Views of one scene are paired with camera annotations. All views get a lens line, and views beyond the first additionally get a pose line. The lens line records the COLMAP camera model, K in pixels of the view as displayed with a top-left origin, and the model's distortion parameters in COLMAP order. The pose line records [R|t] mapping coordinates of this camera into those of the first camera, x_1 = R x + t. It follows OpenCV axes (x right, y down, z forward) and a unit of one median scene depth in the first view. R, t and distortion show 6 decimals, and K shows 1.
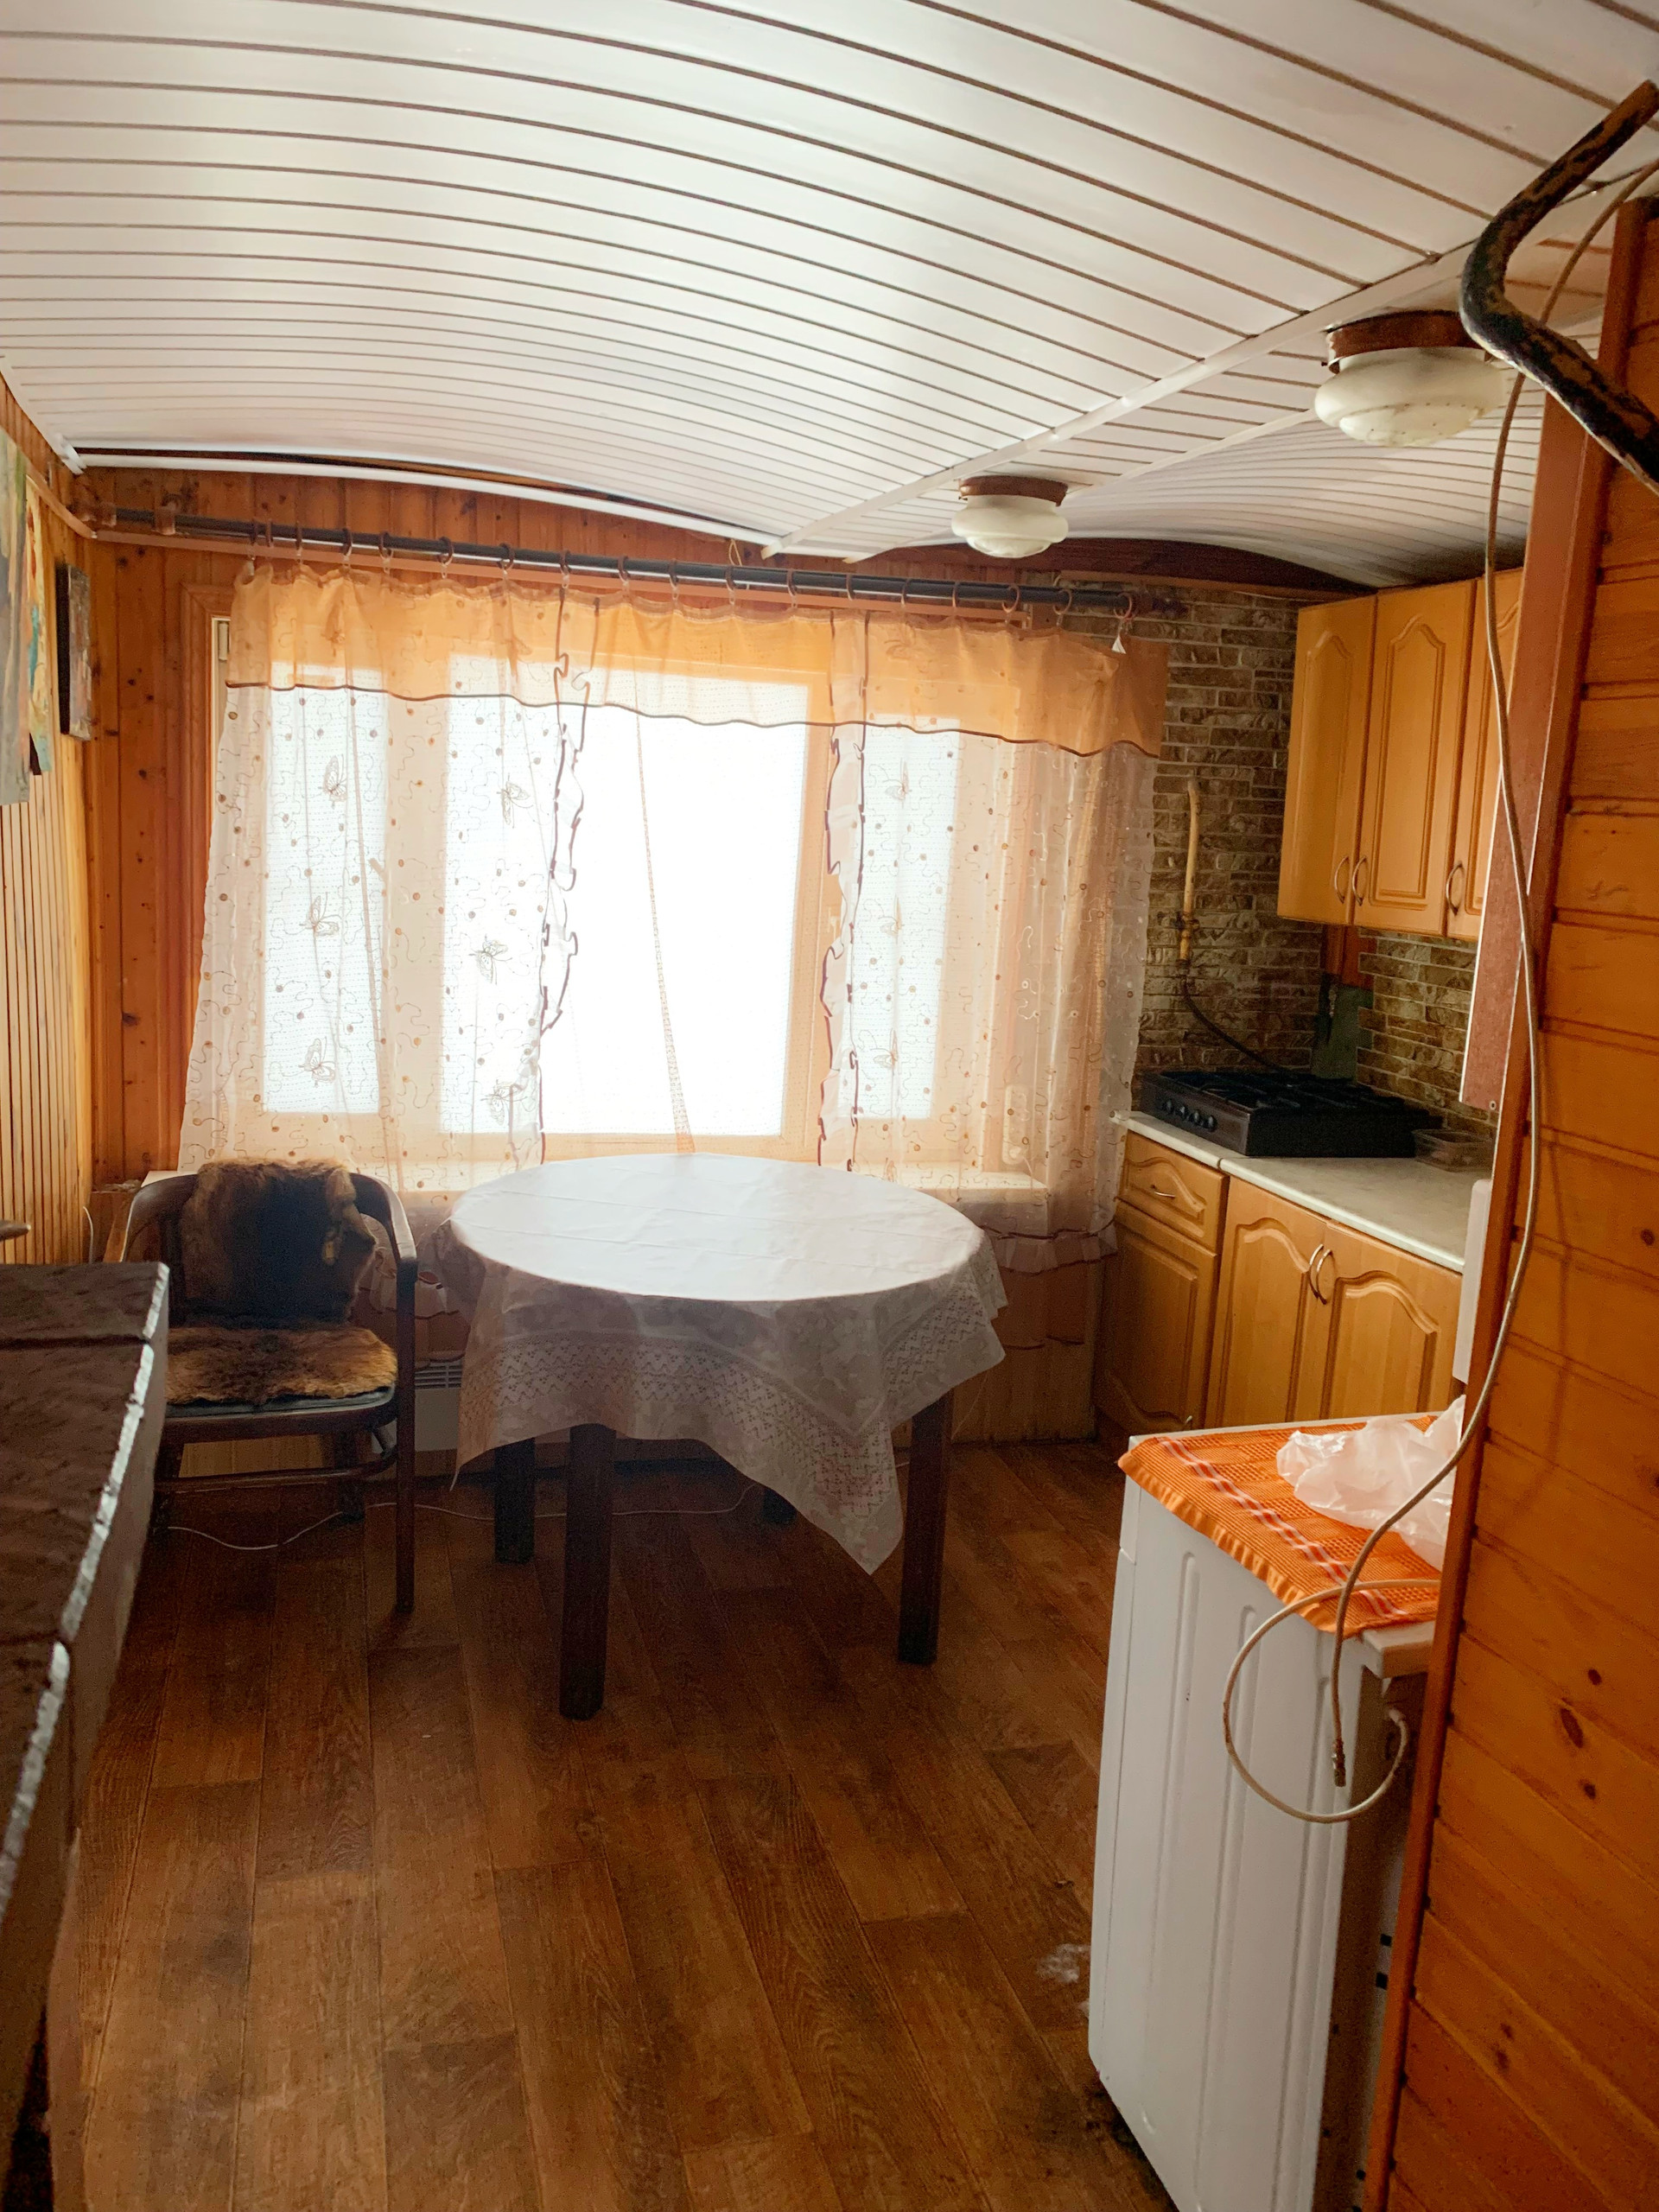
lens RADIAL K [[1671.9, 0, 813.2], [0, 1671.9, 1067.7], [0, 0, 1]] dist [0.039880, -0.057715]
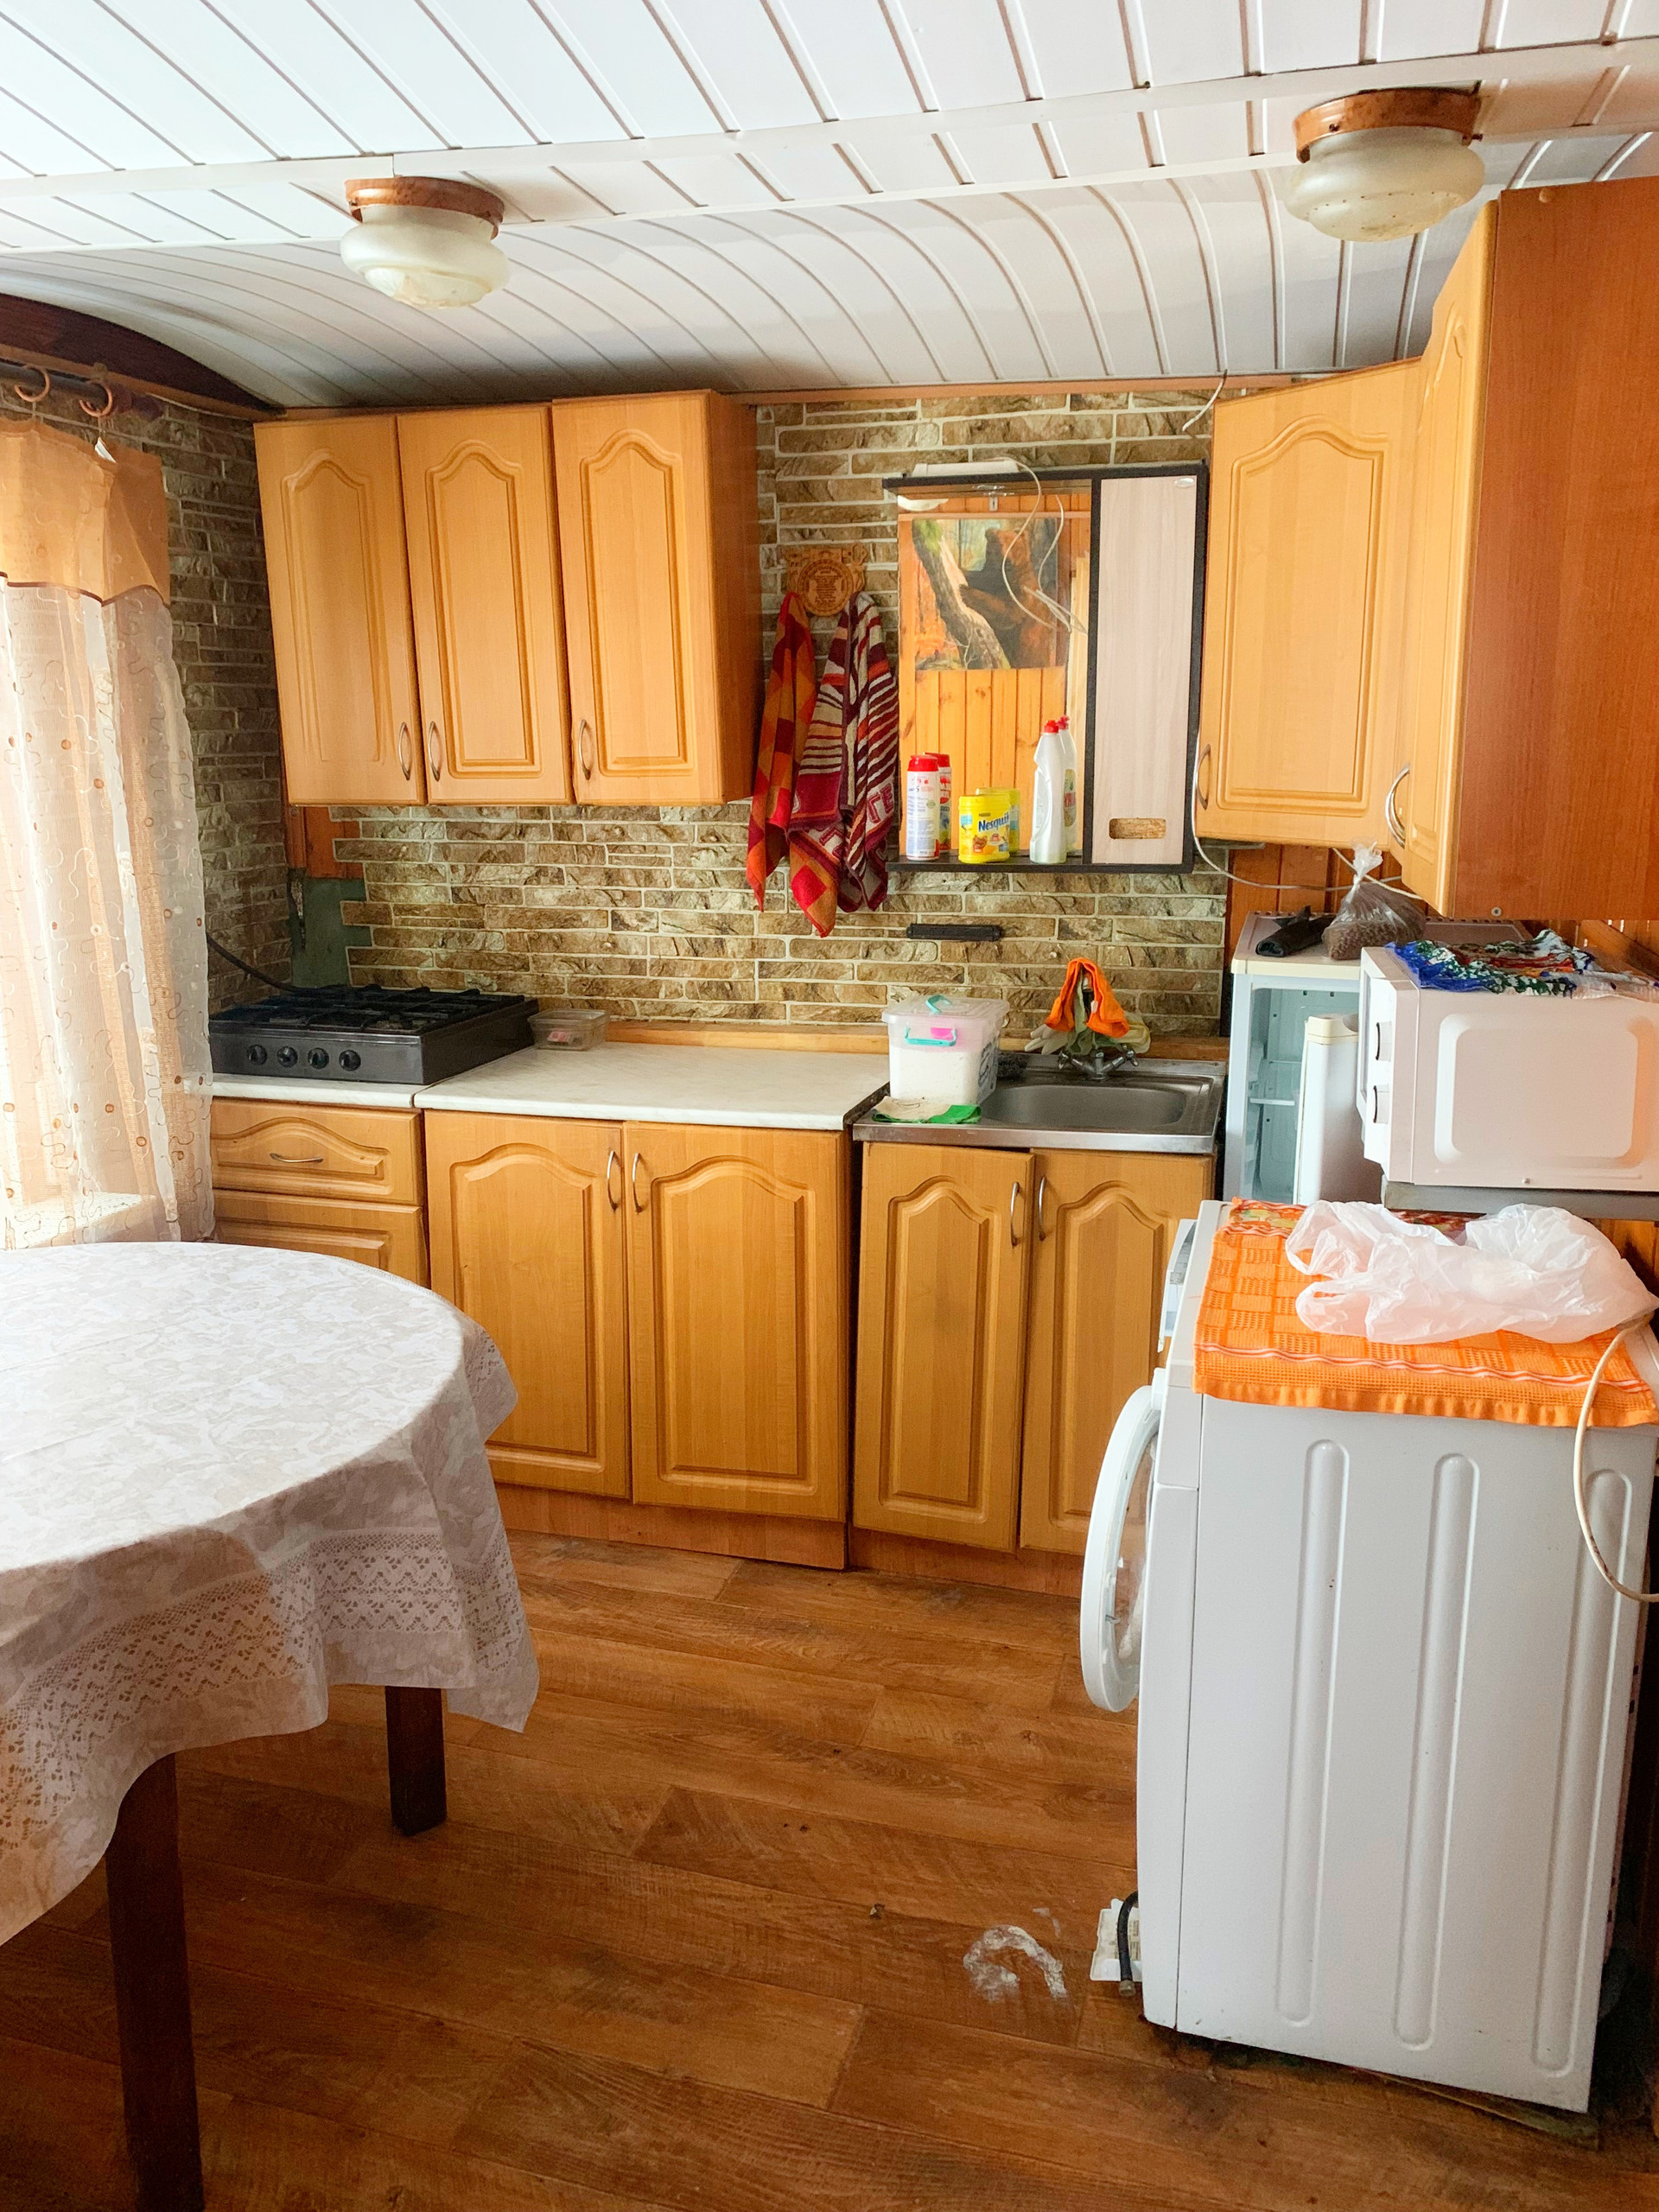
lens RADIAL K [[1671.9, 0, 852.9], [0, 1671.9, 1074.8], [0, 0, 1]] dist [0.039880, -0.057715]
pose [[0.521340, -0.231571, 0.821328, -0.360380], [0.168763, 0.971445, 0.166773, -0.063758], [-0.836495, 0.051665, 0.545534, 0.388757]]
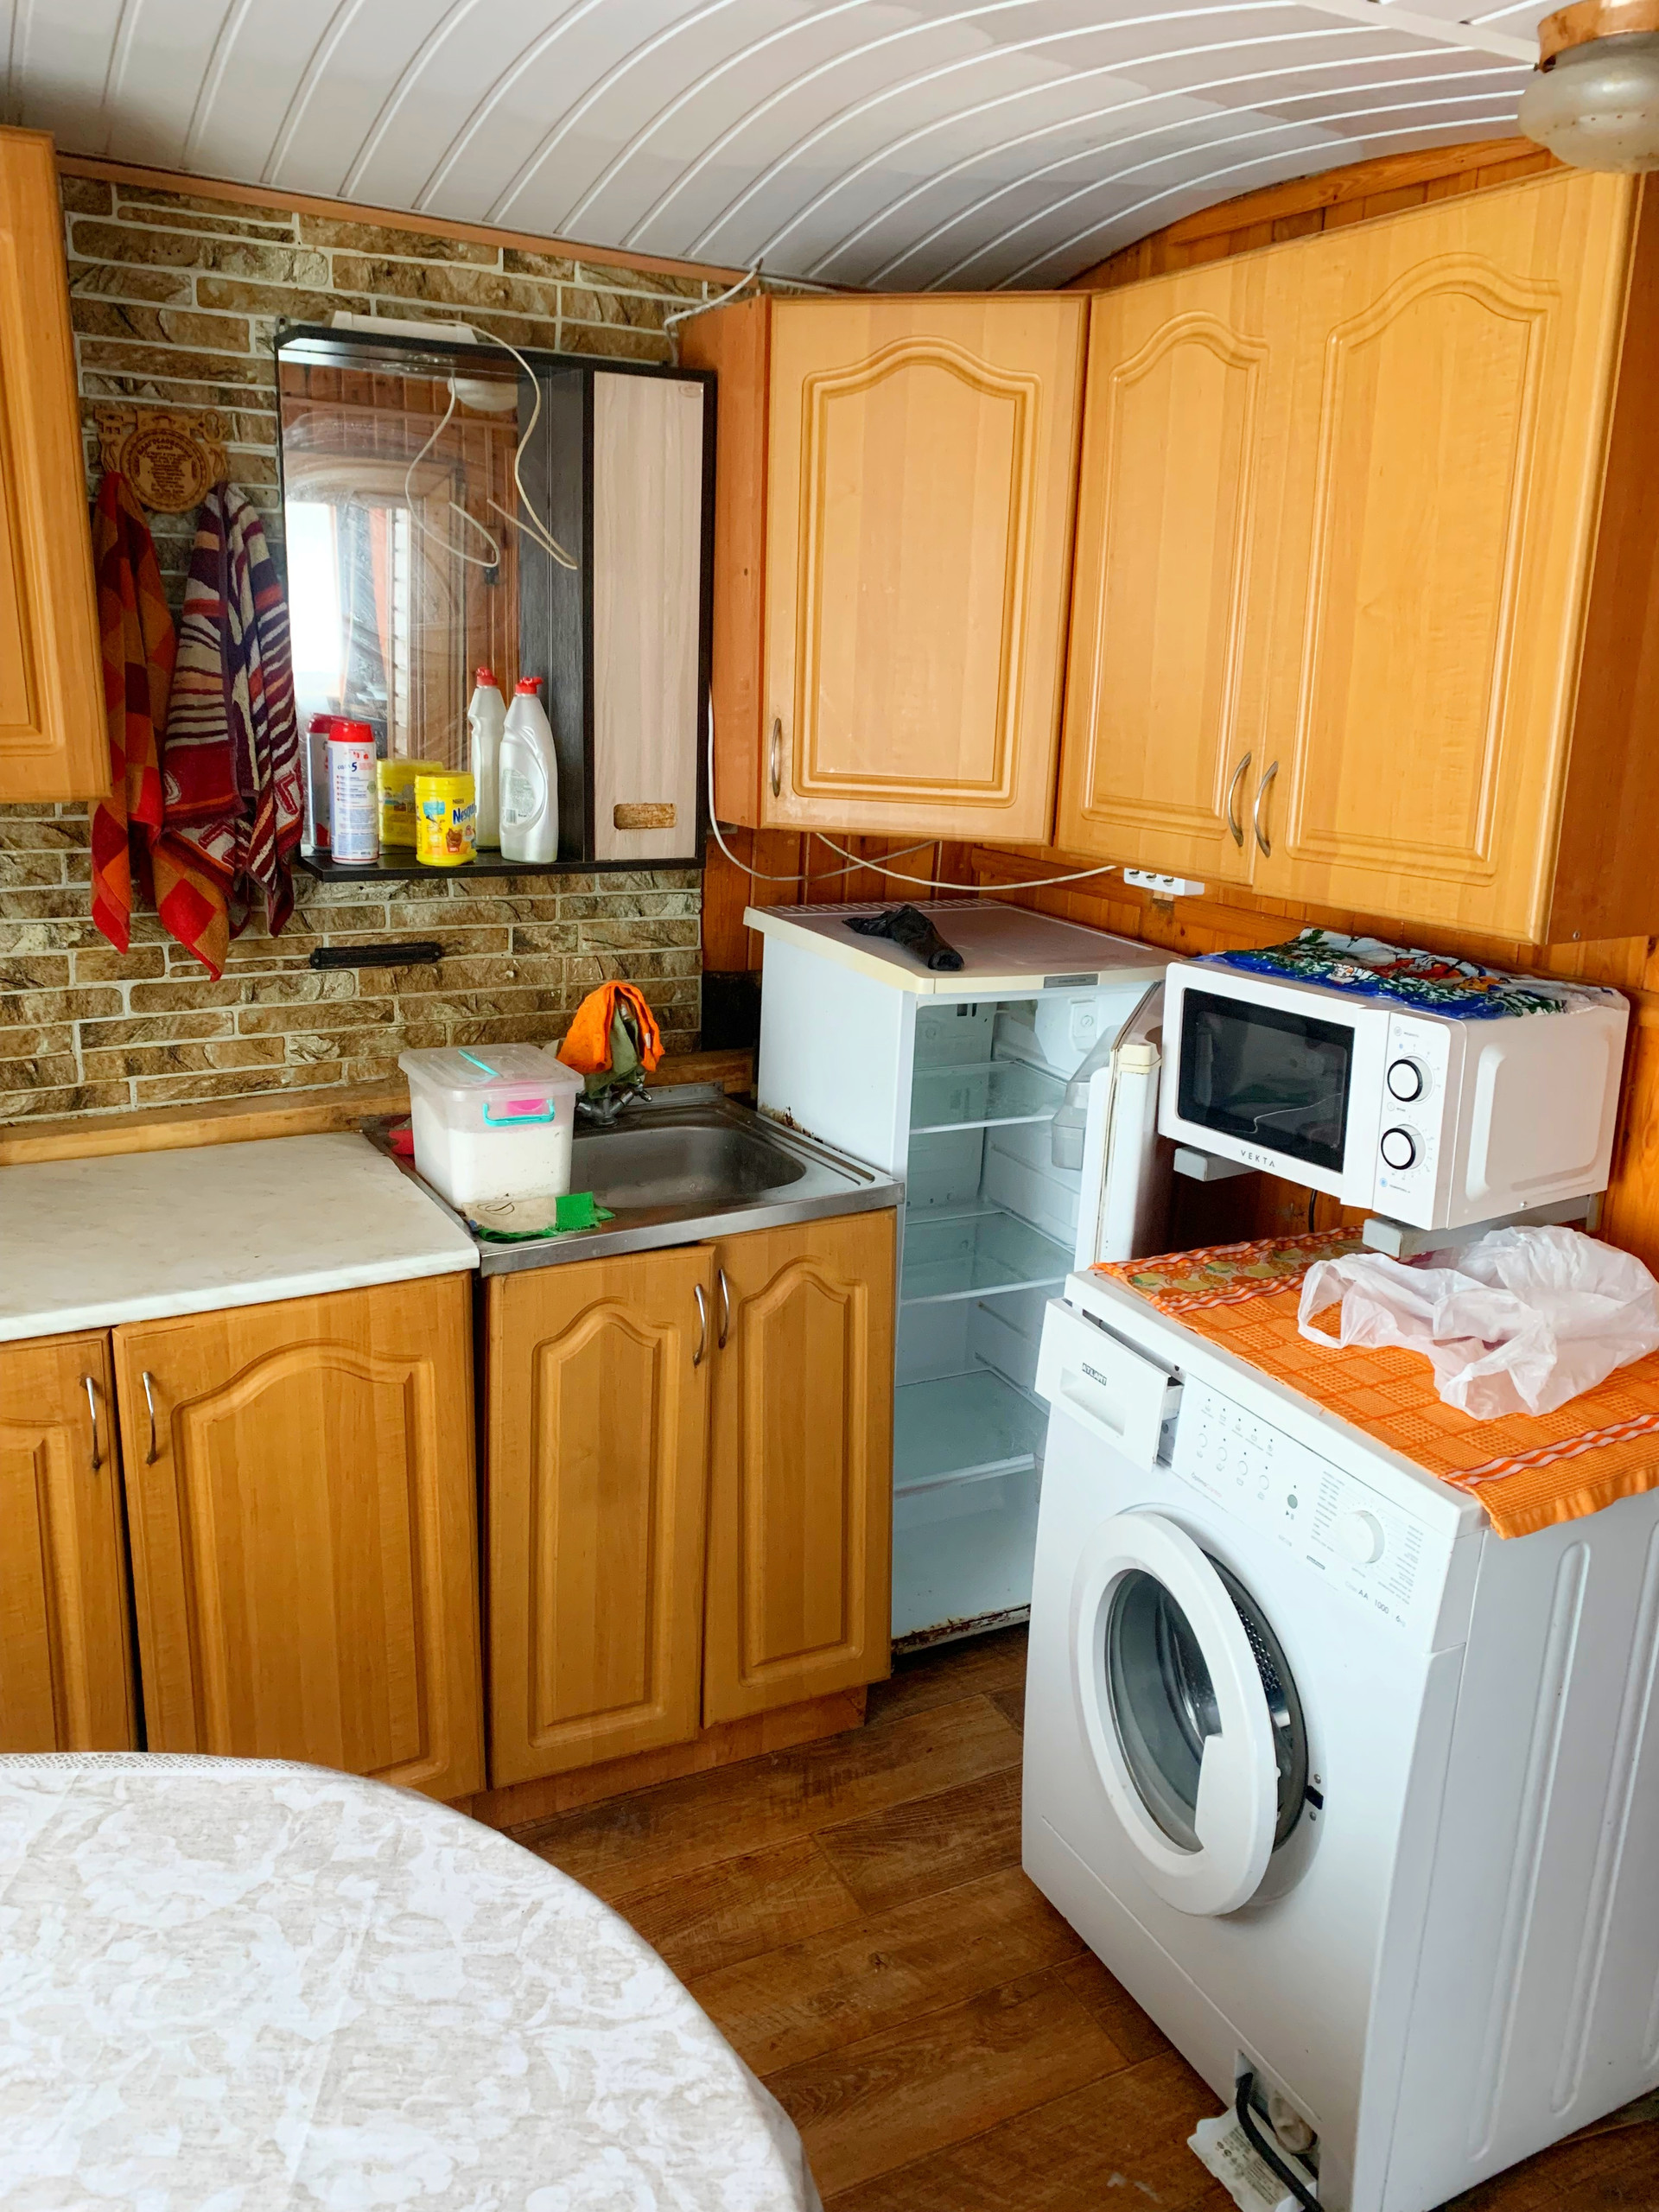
lens RADIAL K [[1671.9, 0, 860.2], [0, 1671.9, 1065.7], [0, 0, 1]] dist [0.039880, -0.057715]
pose [[-0.192973, -0.292429, 0.936614, -0.240221], [0.115339, 0.941178, 0.317618, -0.139990], [-0.974402, 0.169320, -0.147893, 0.806009]]
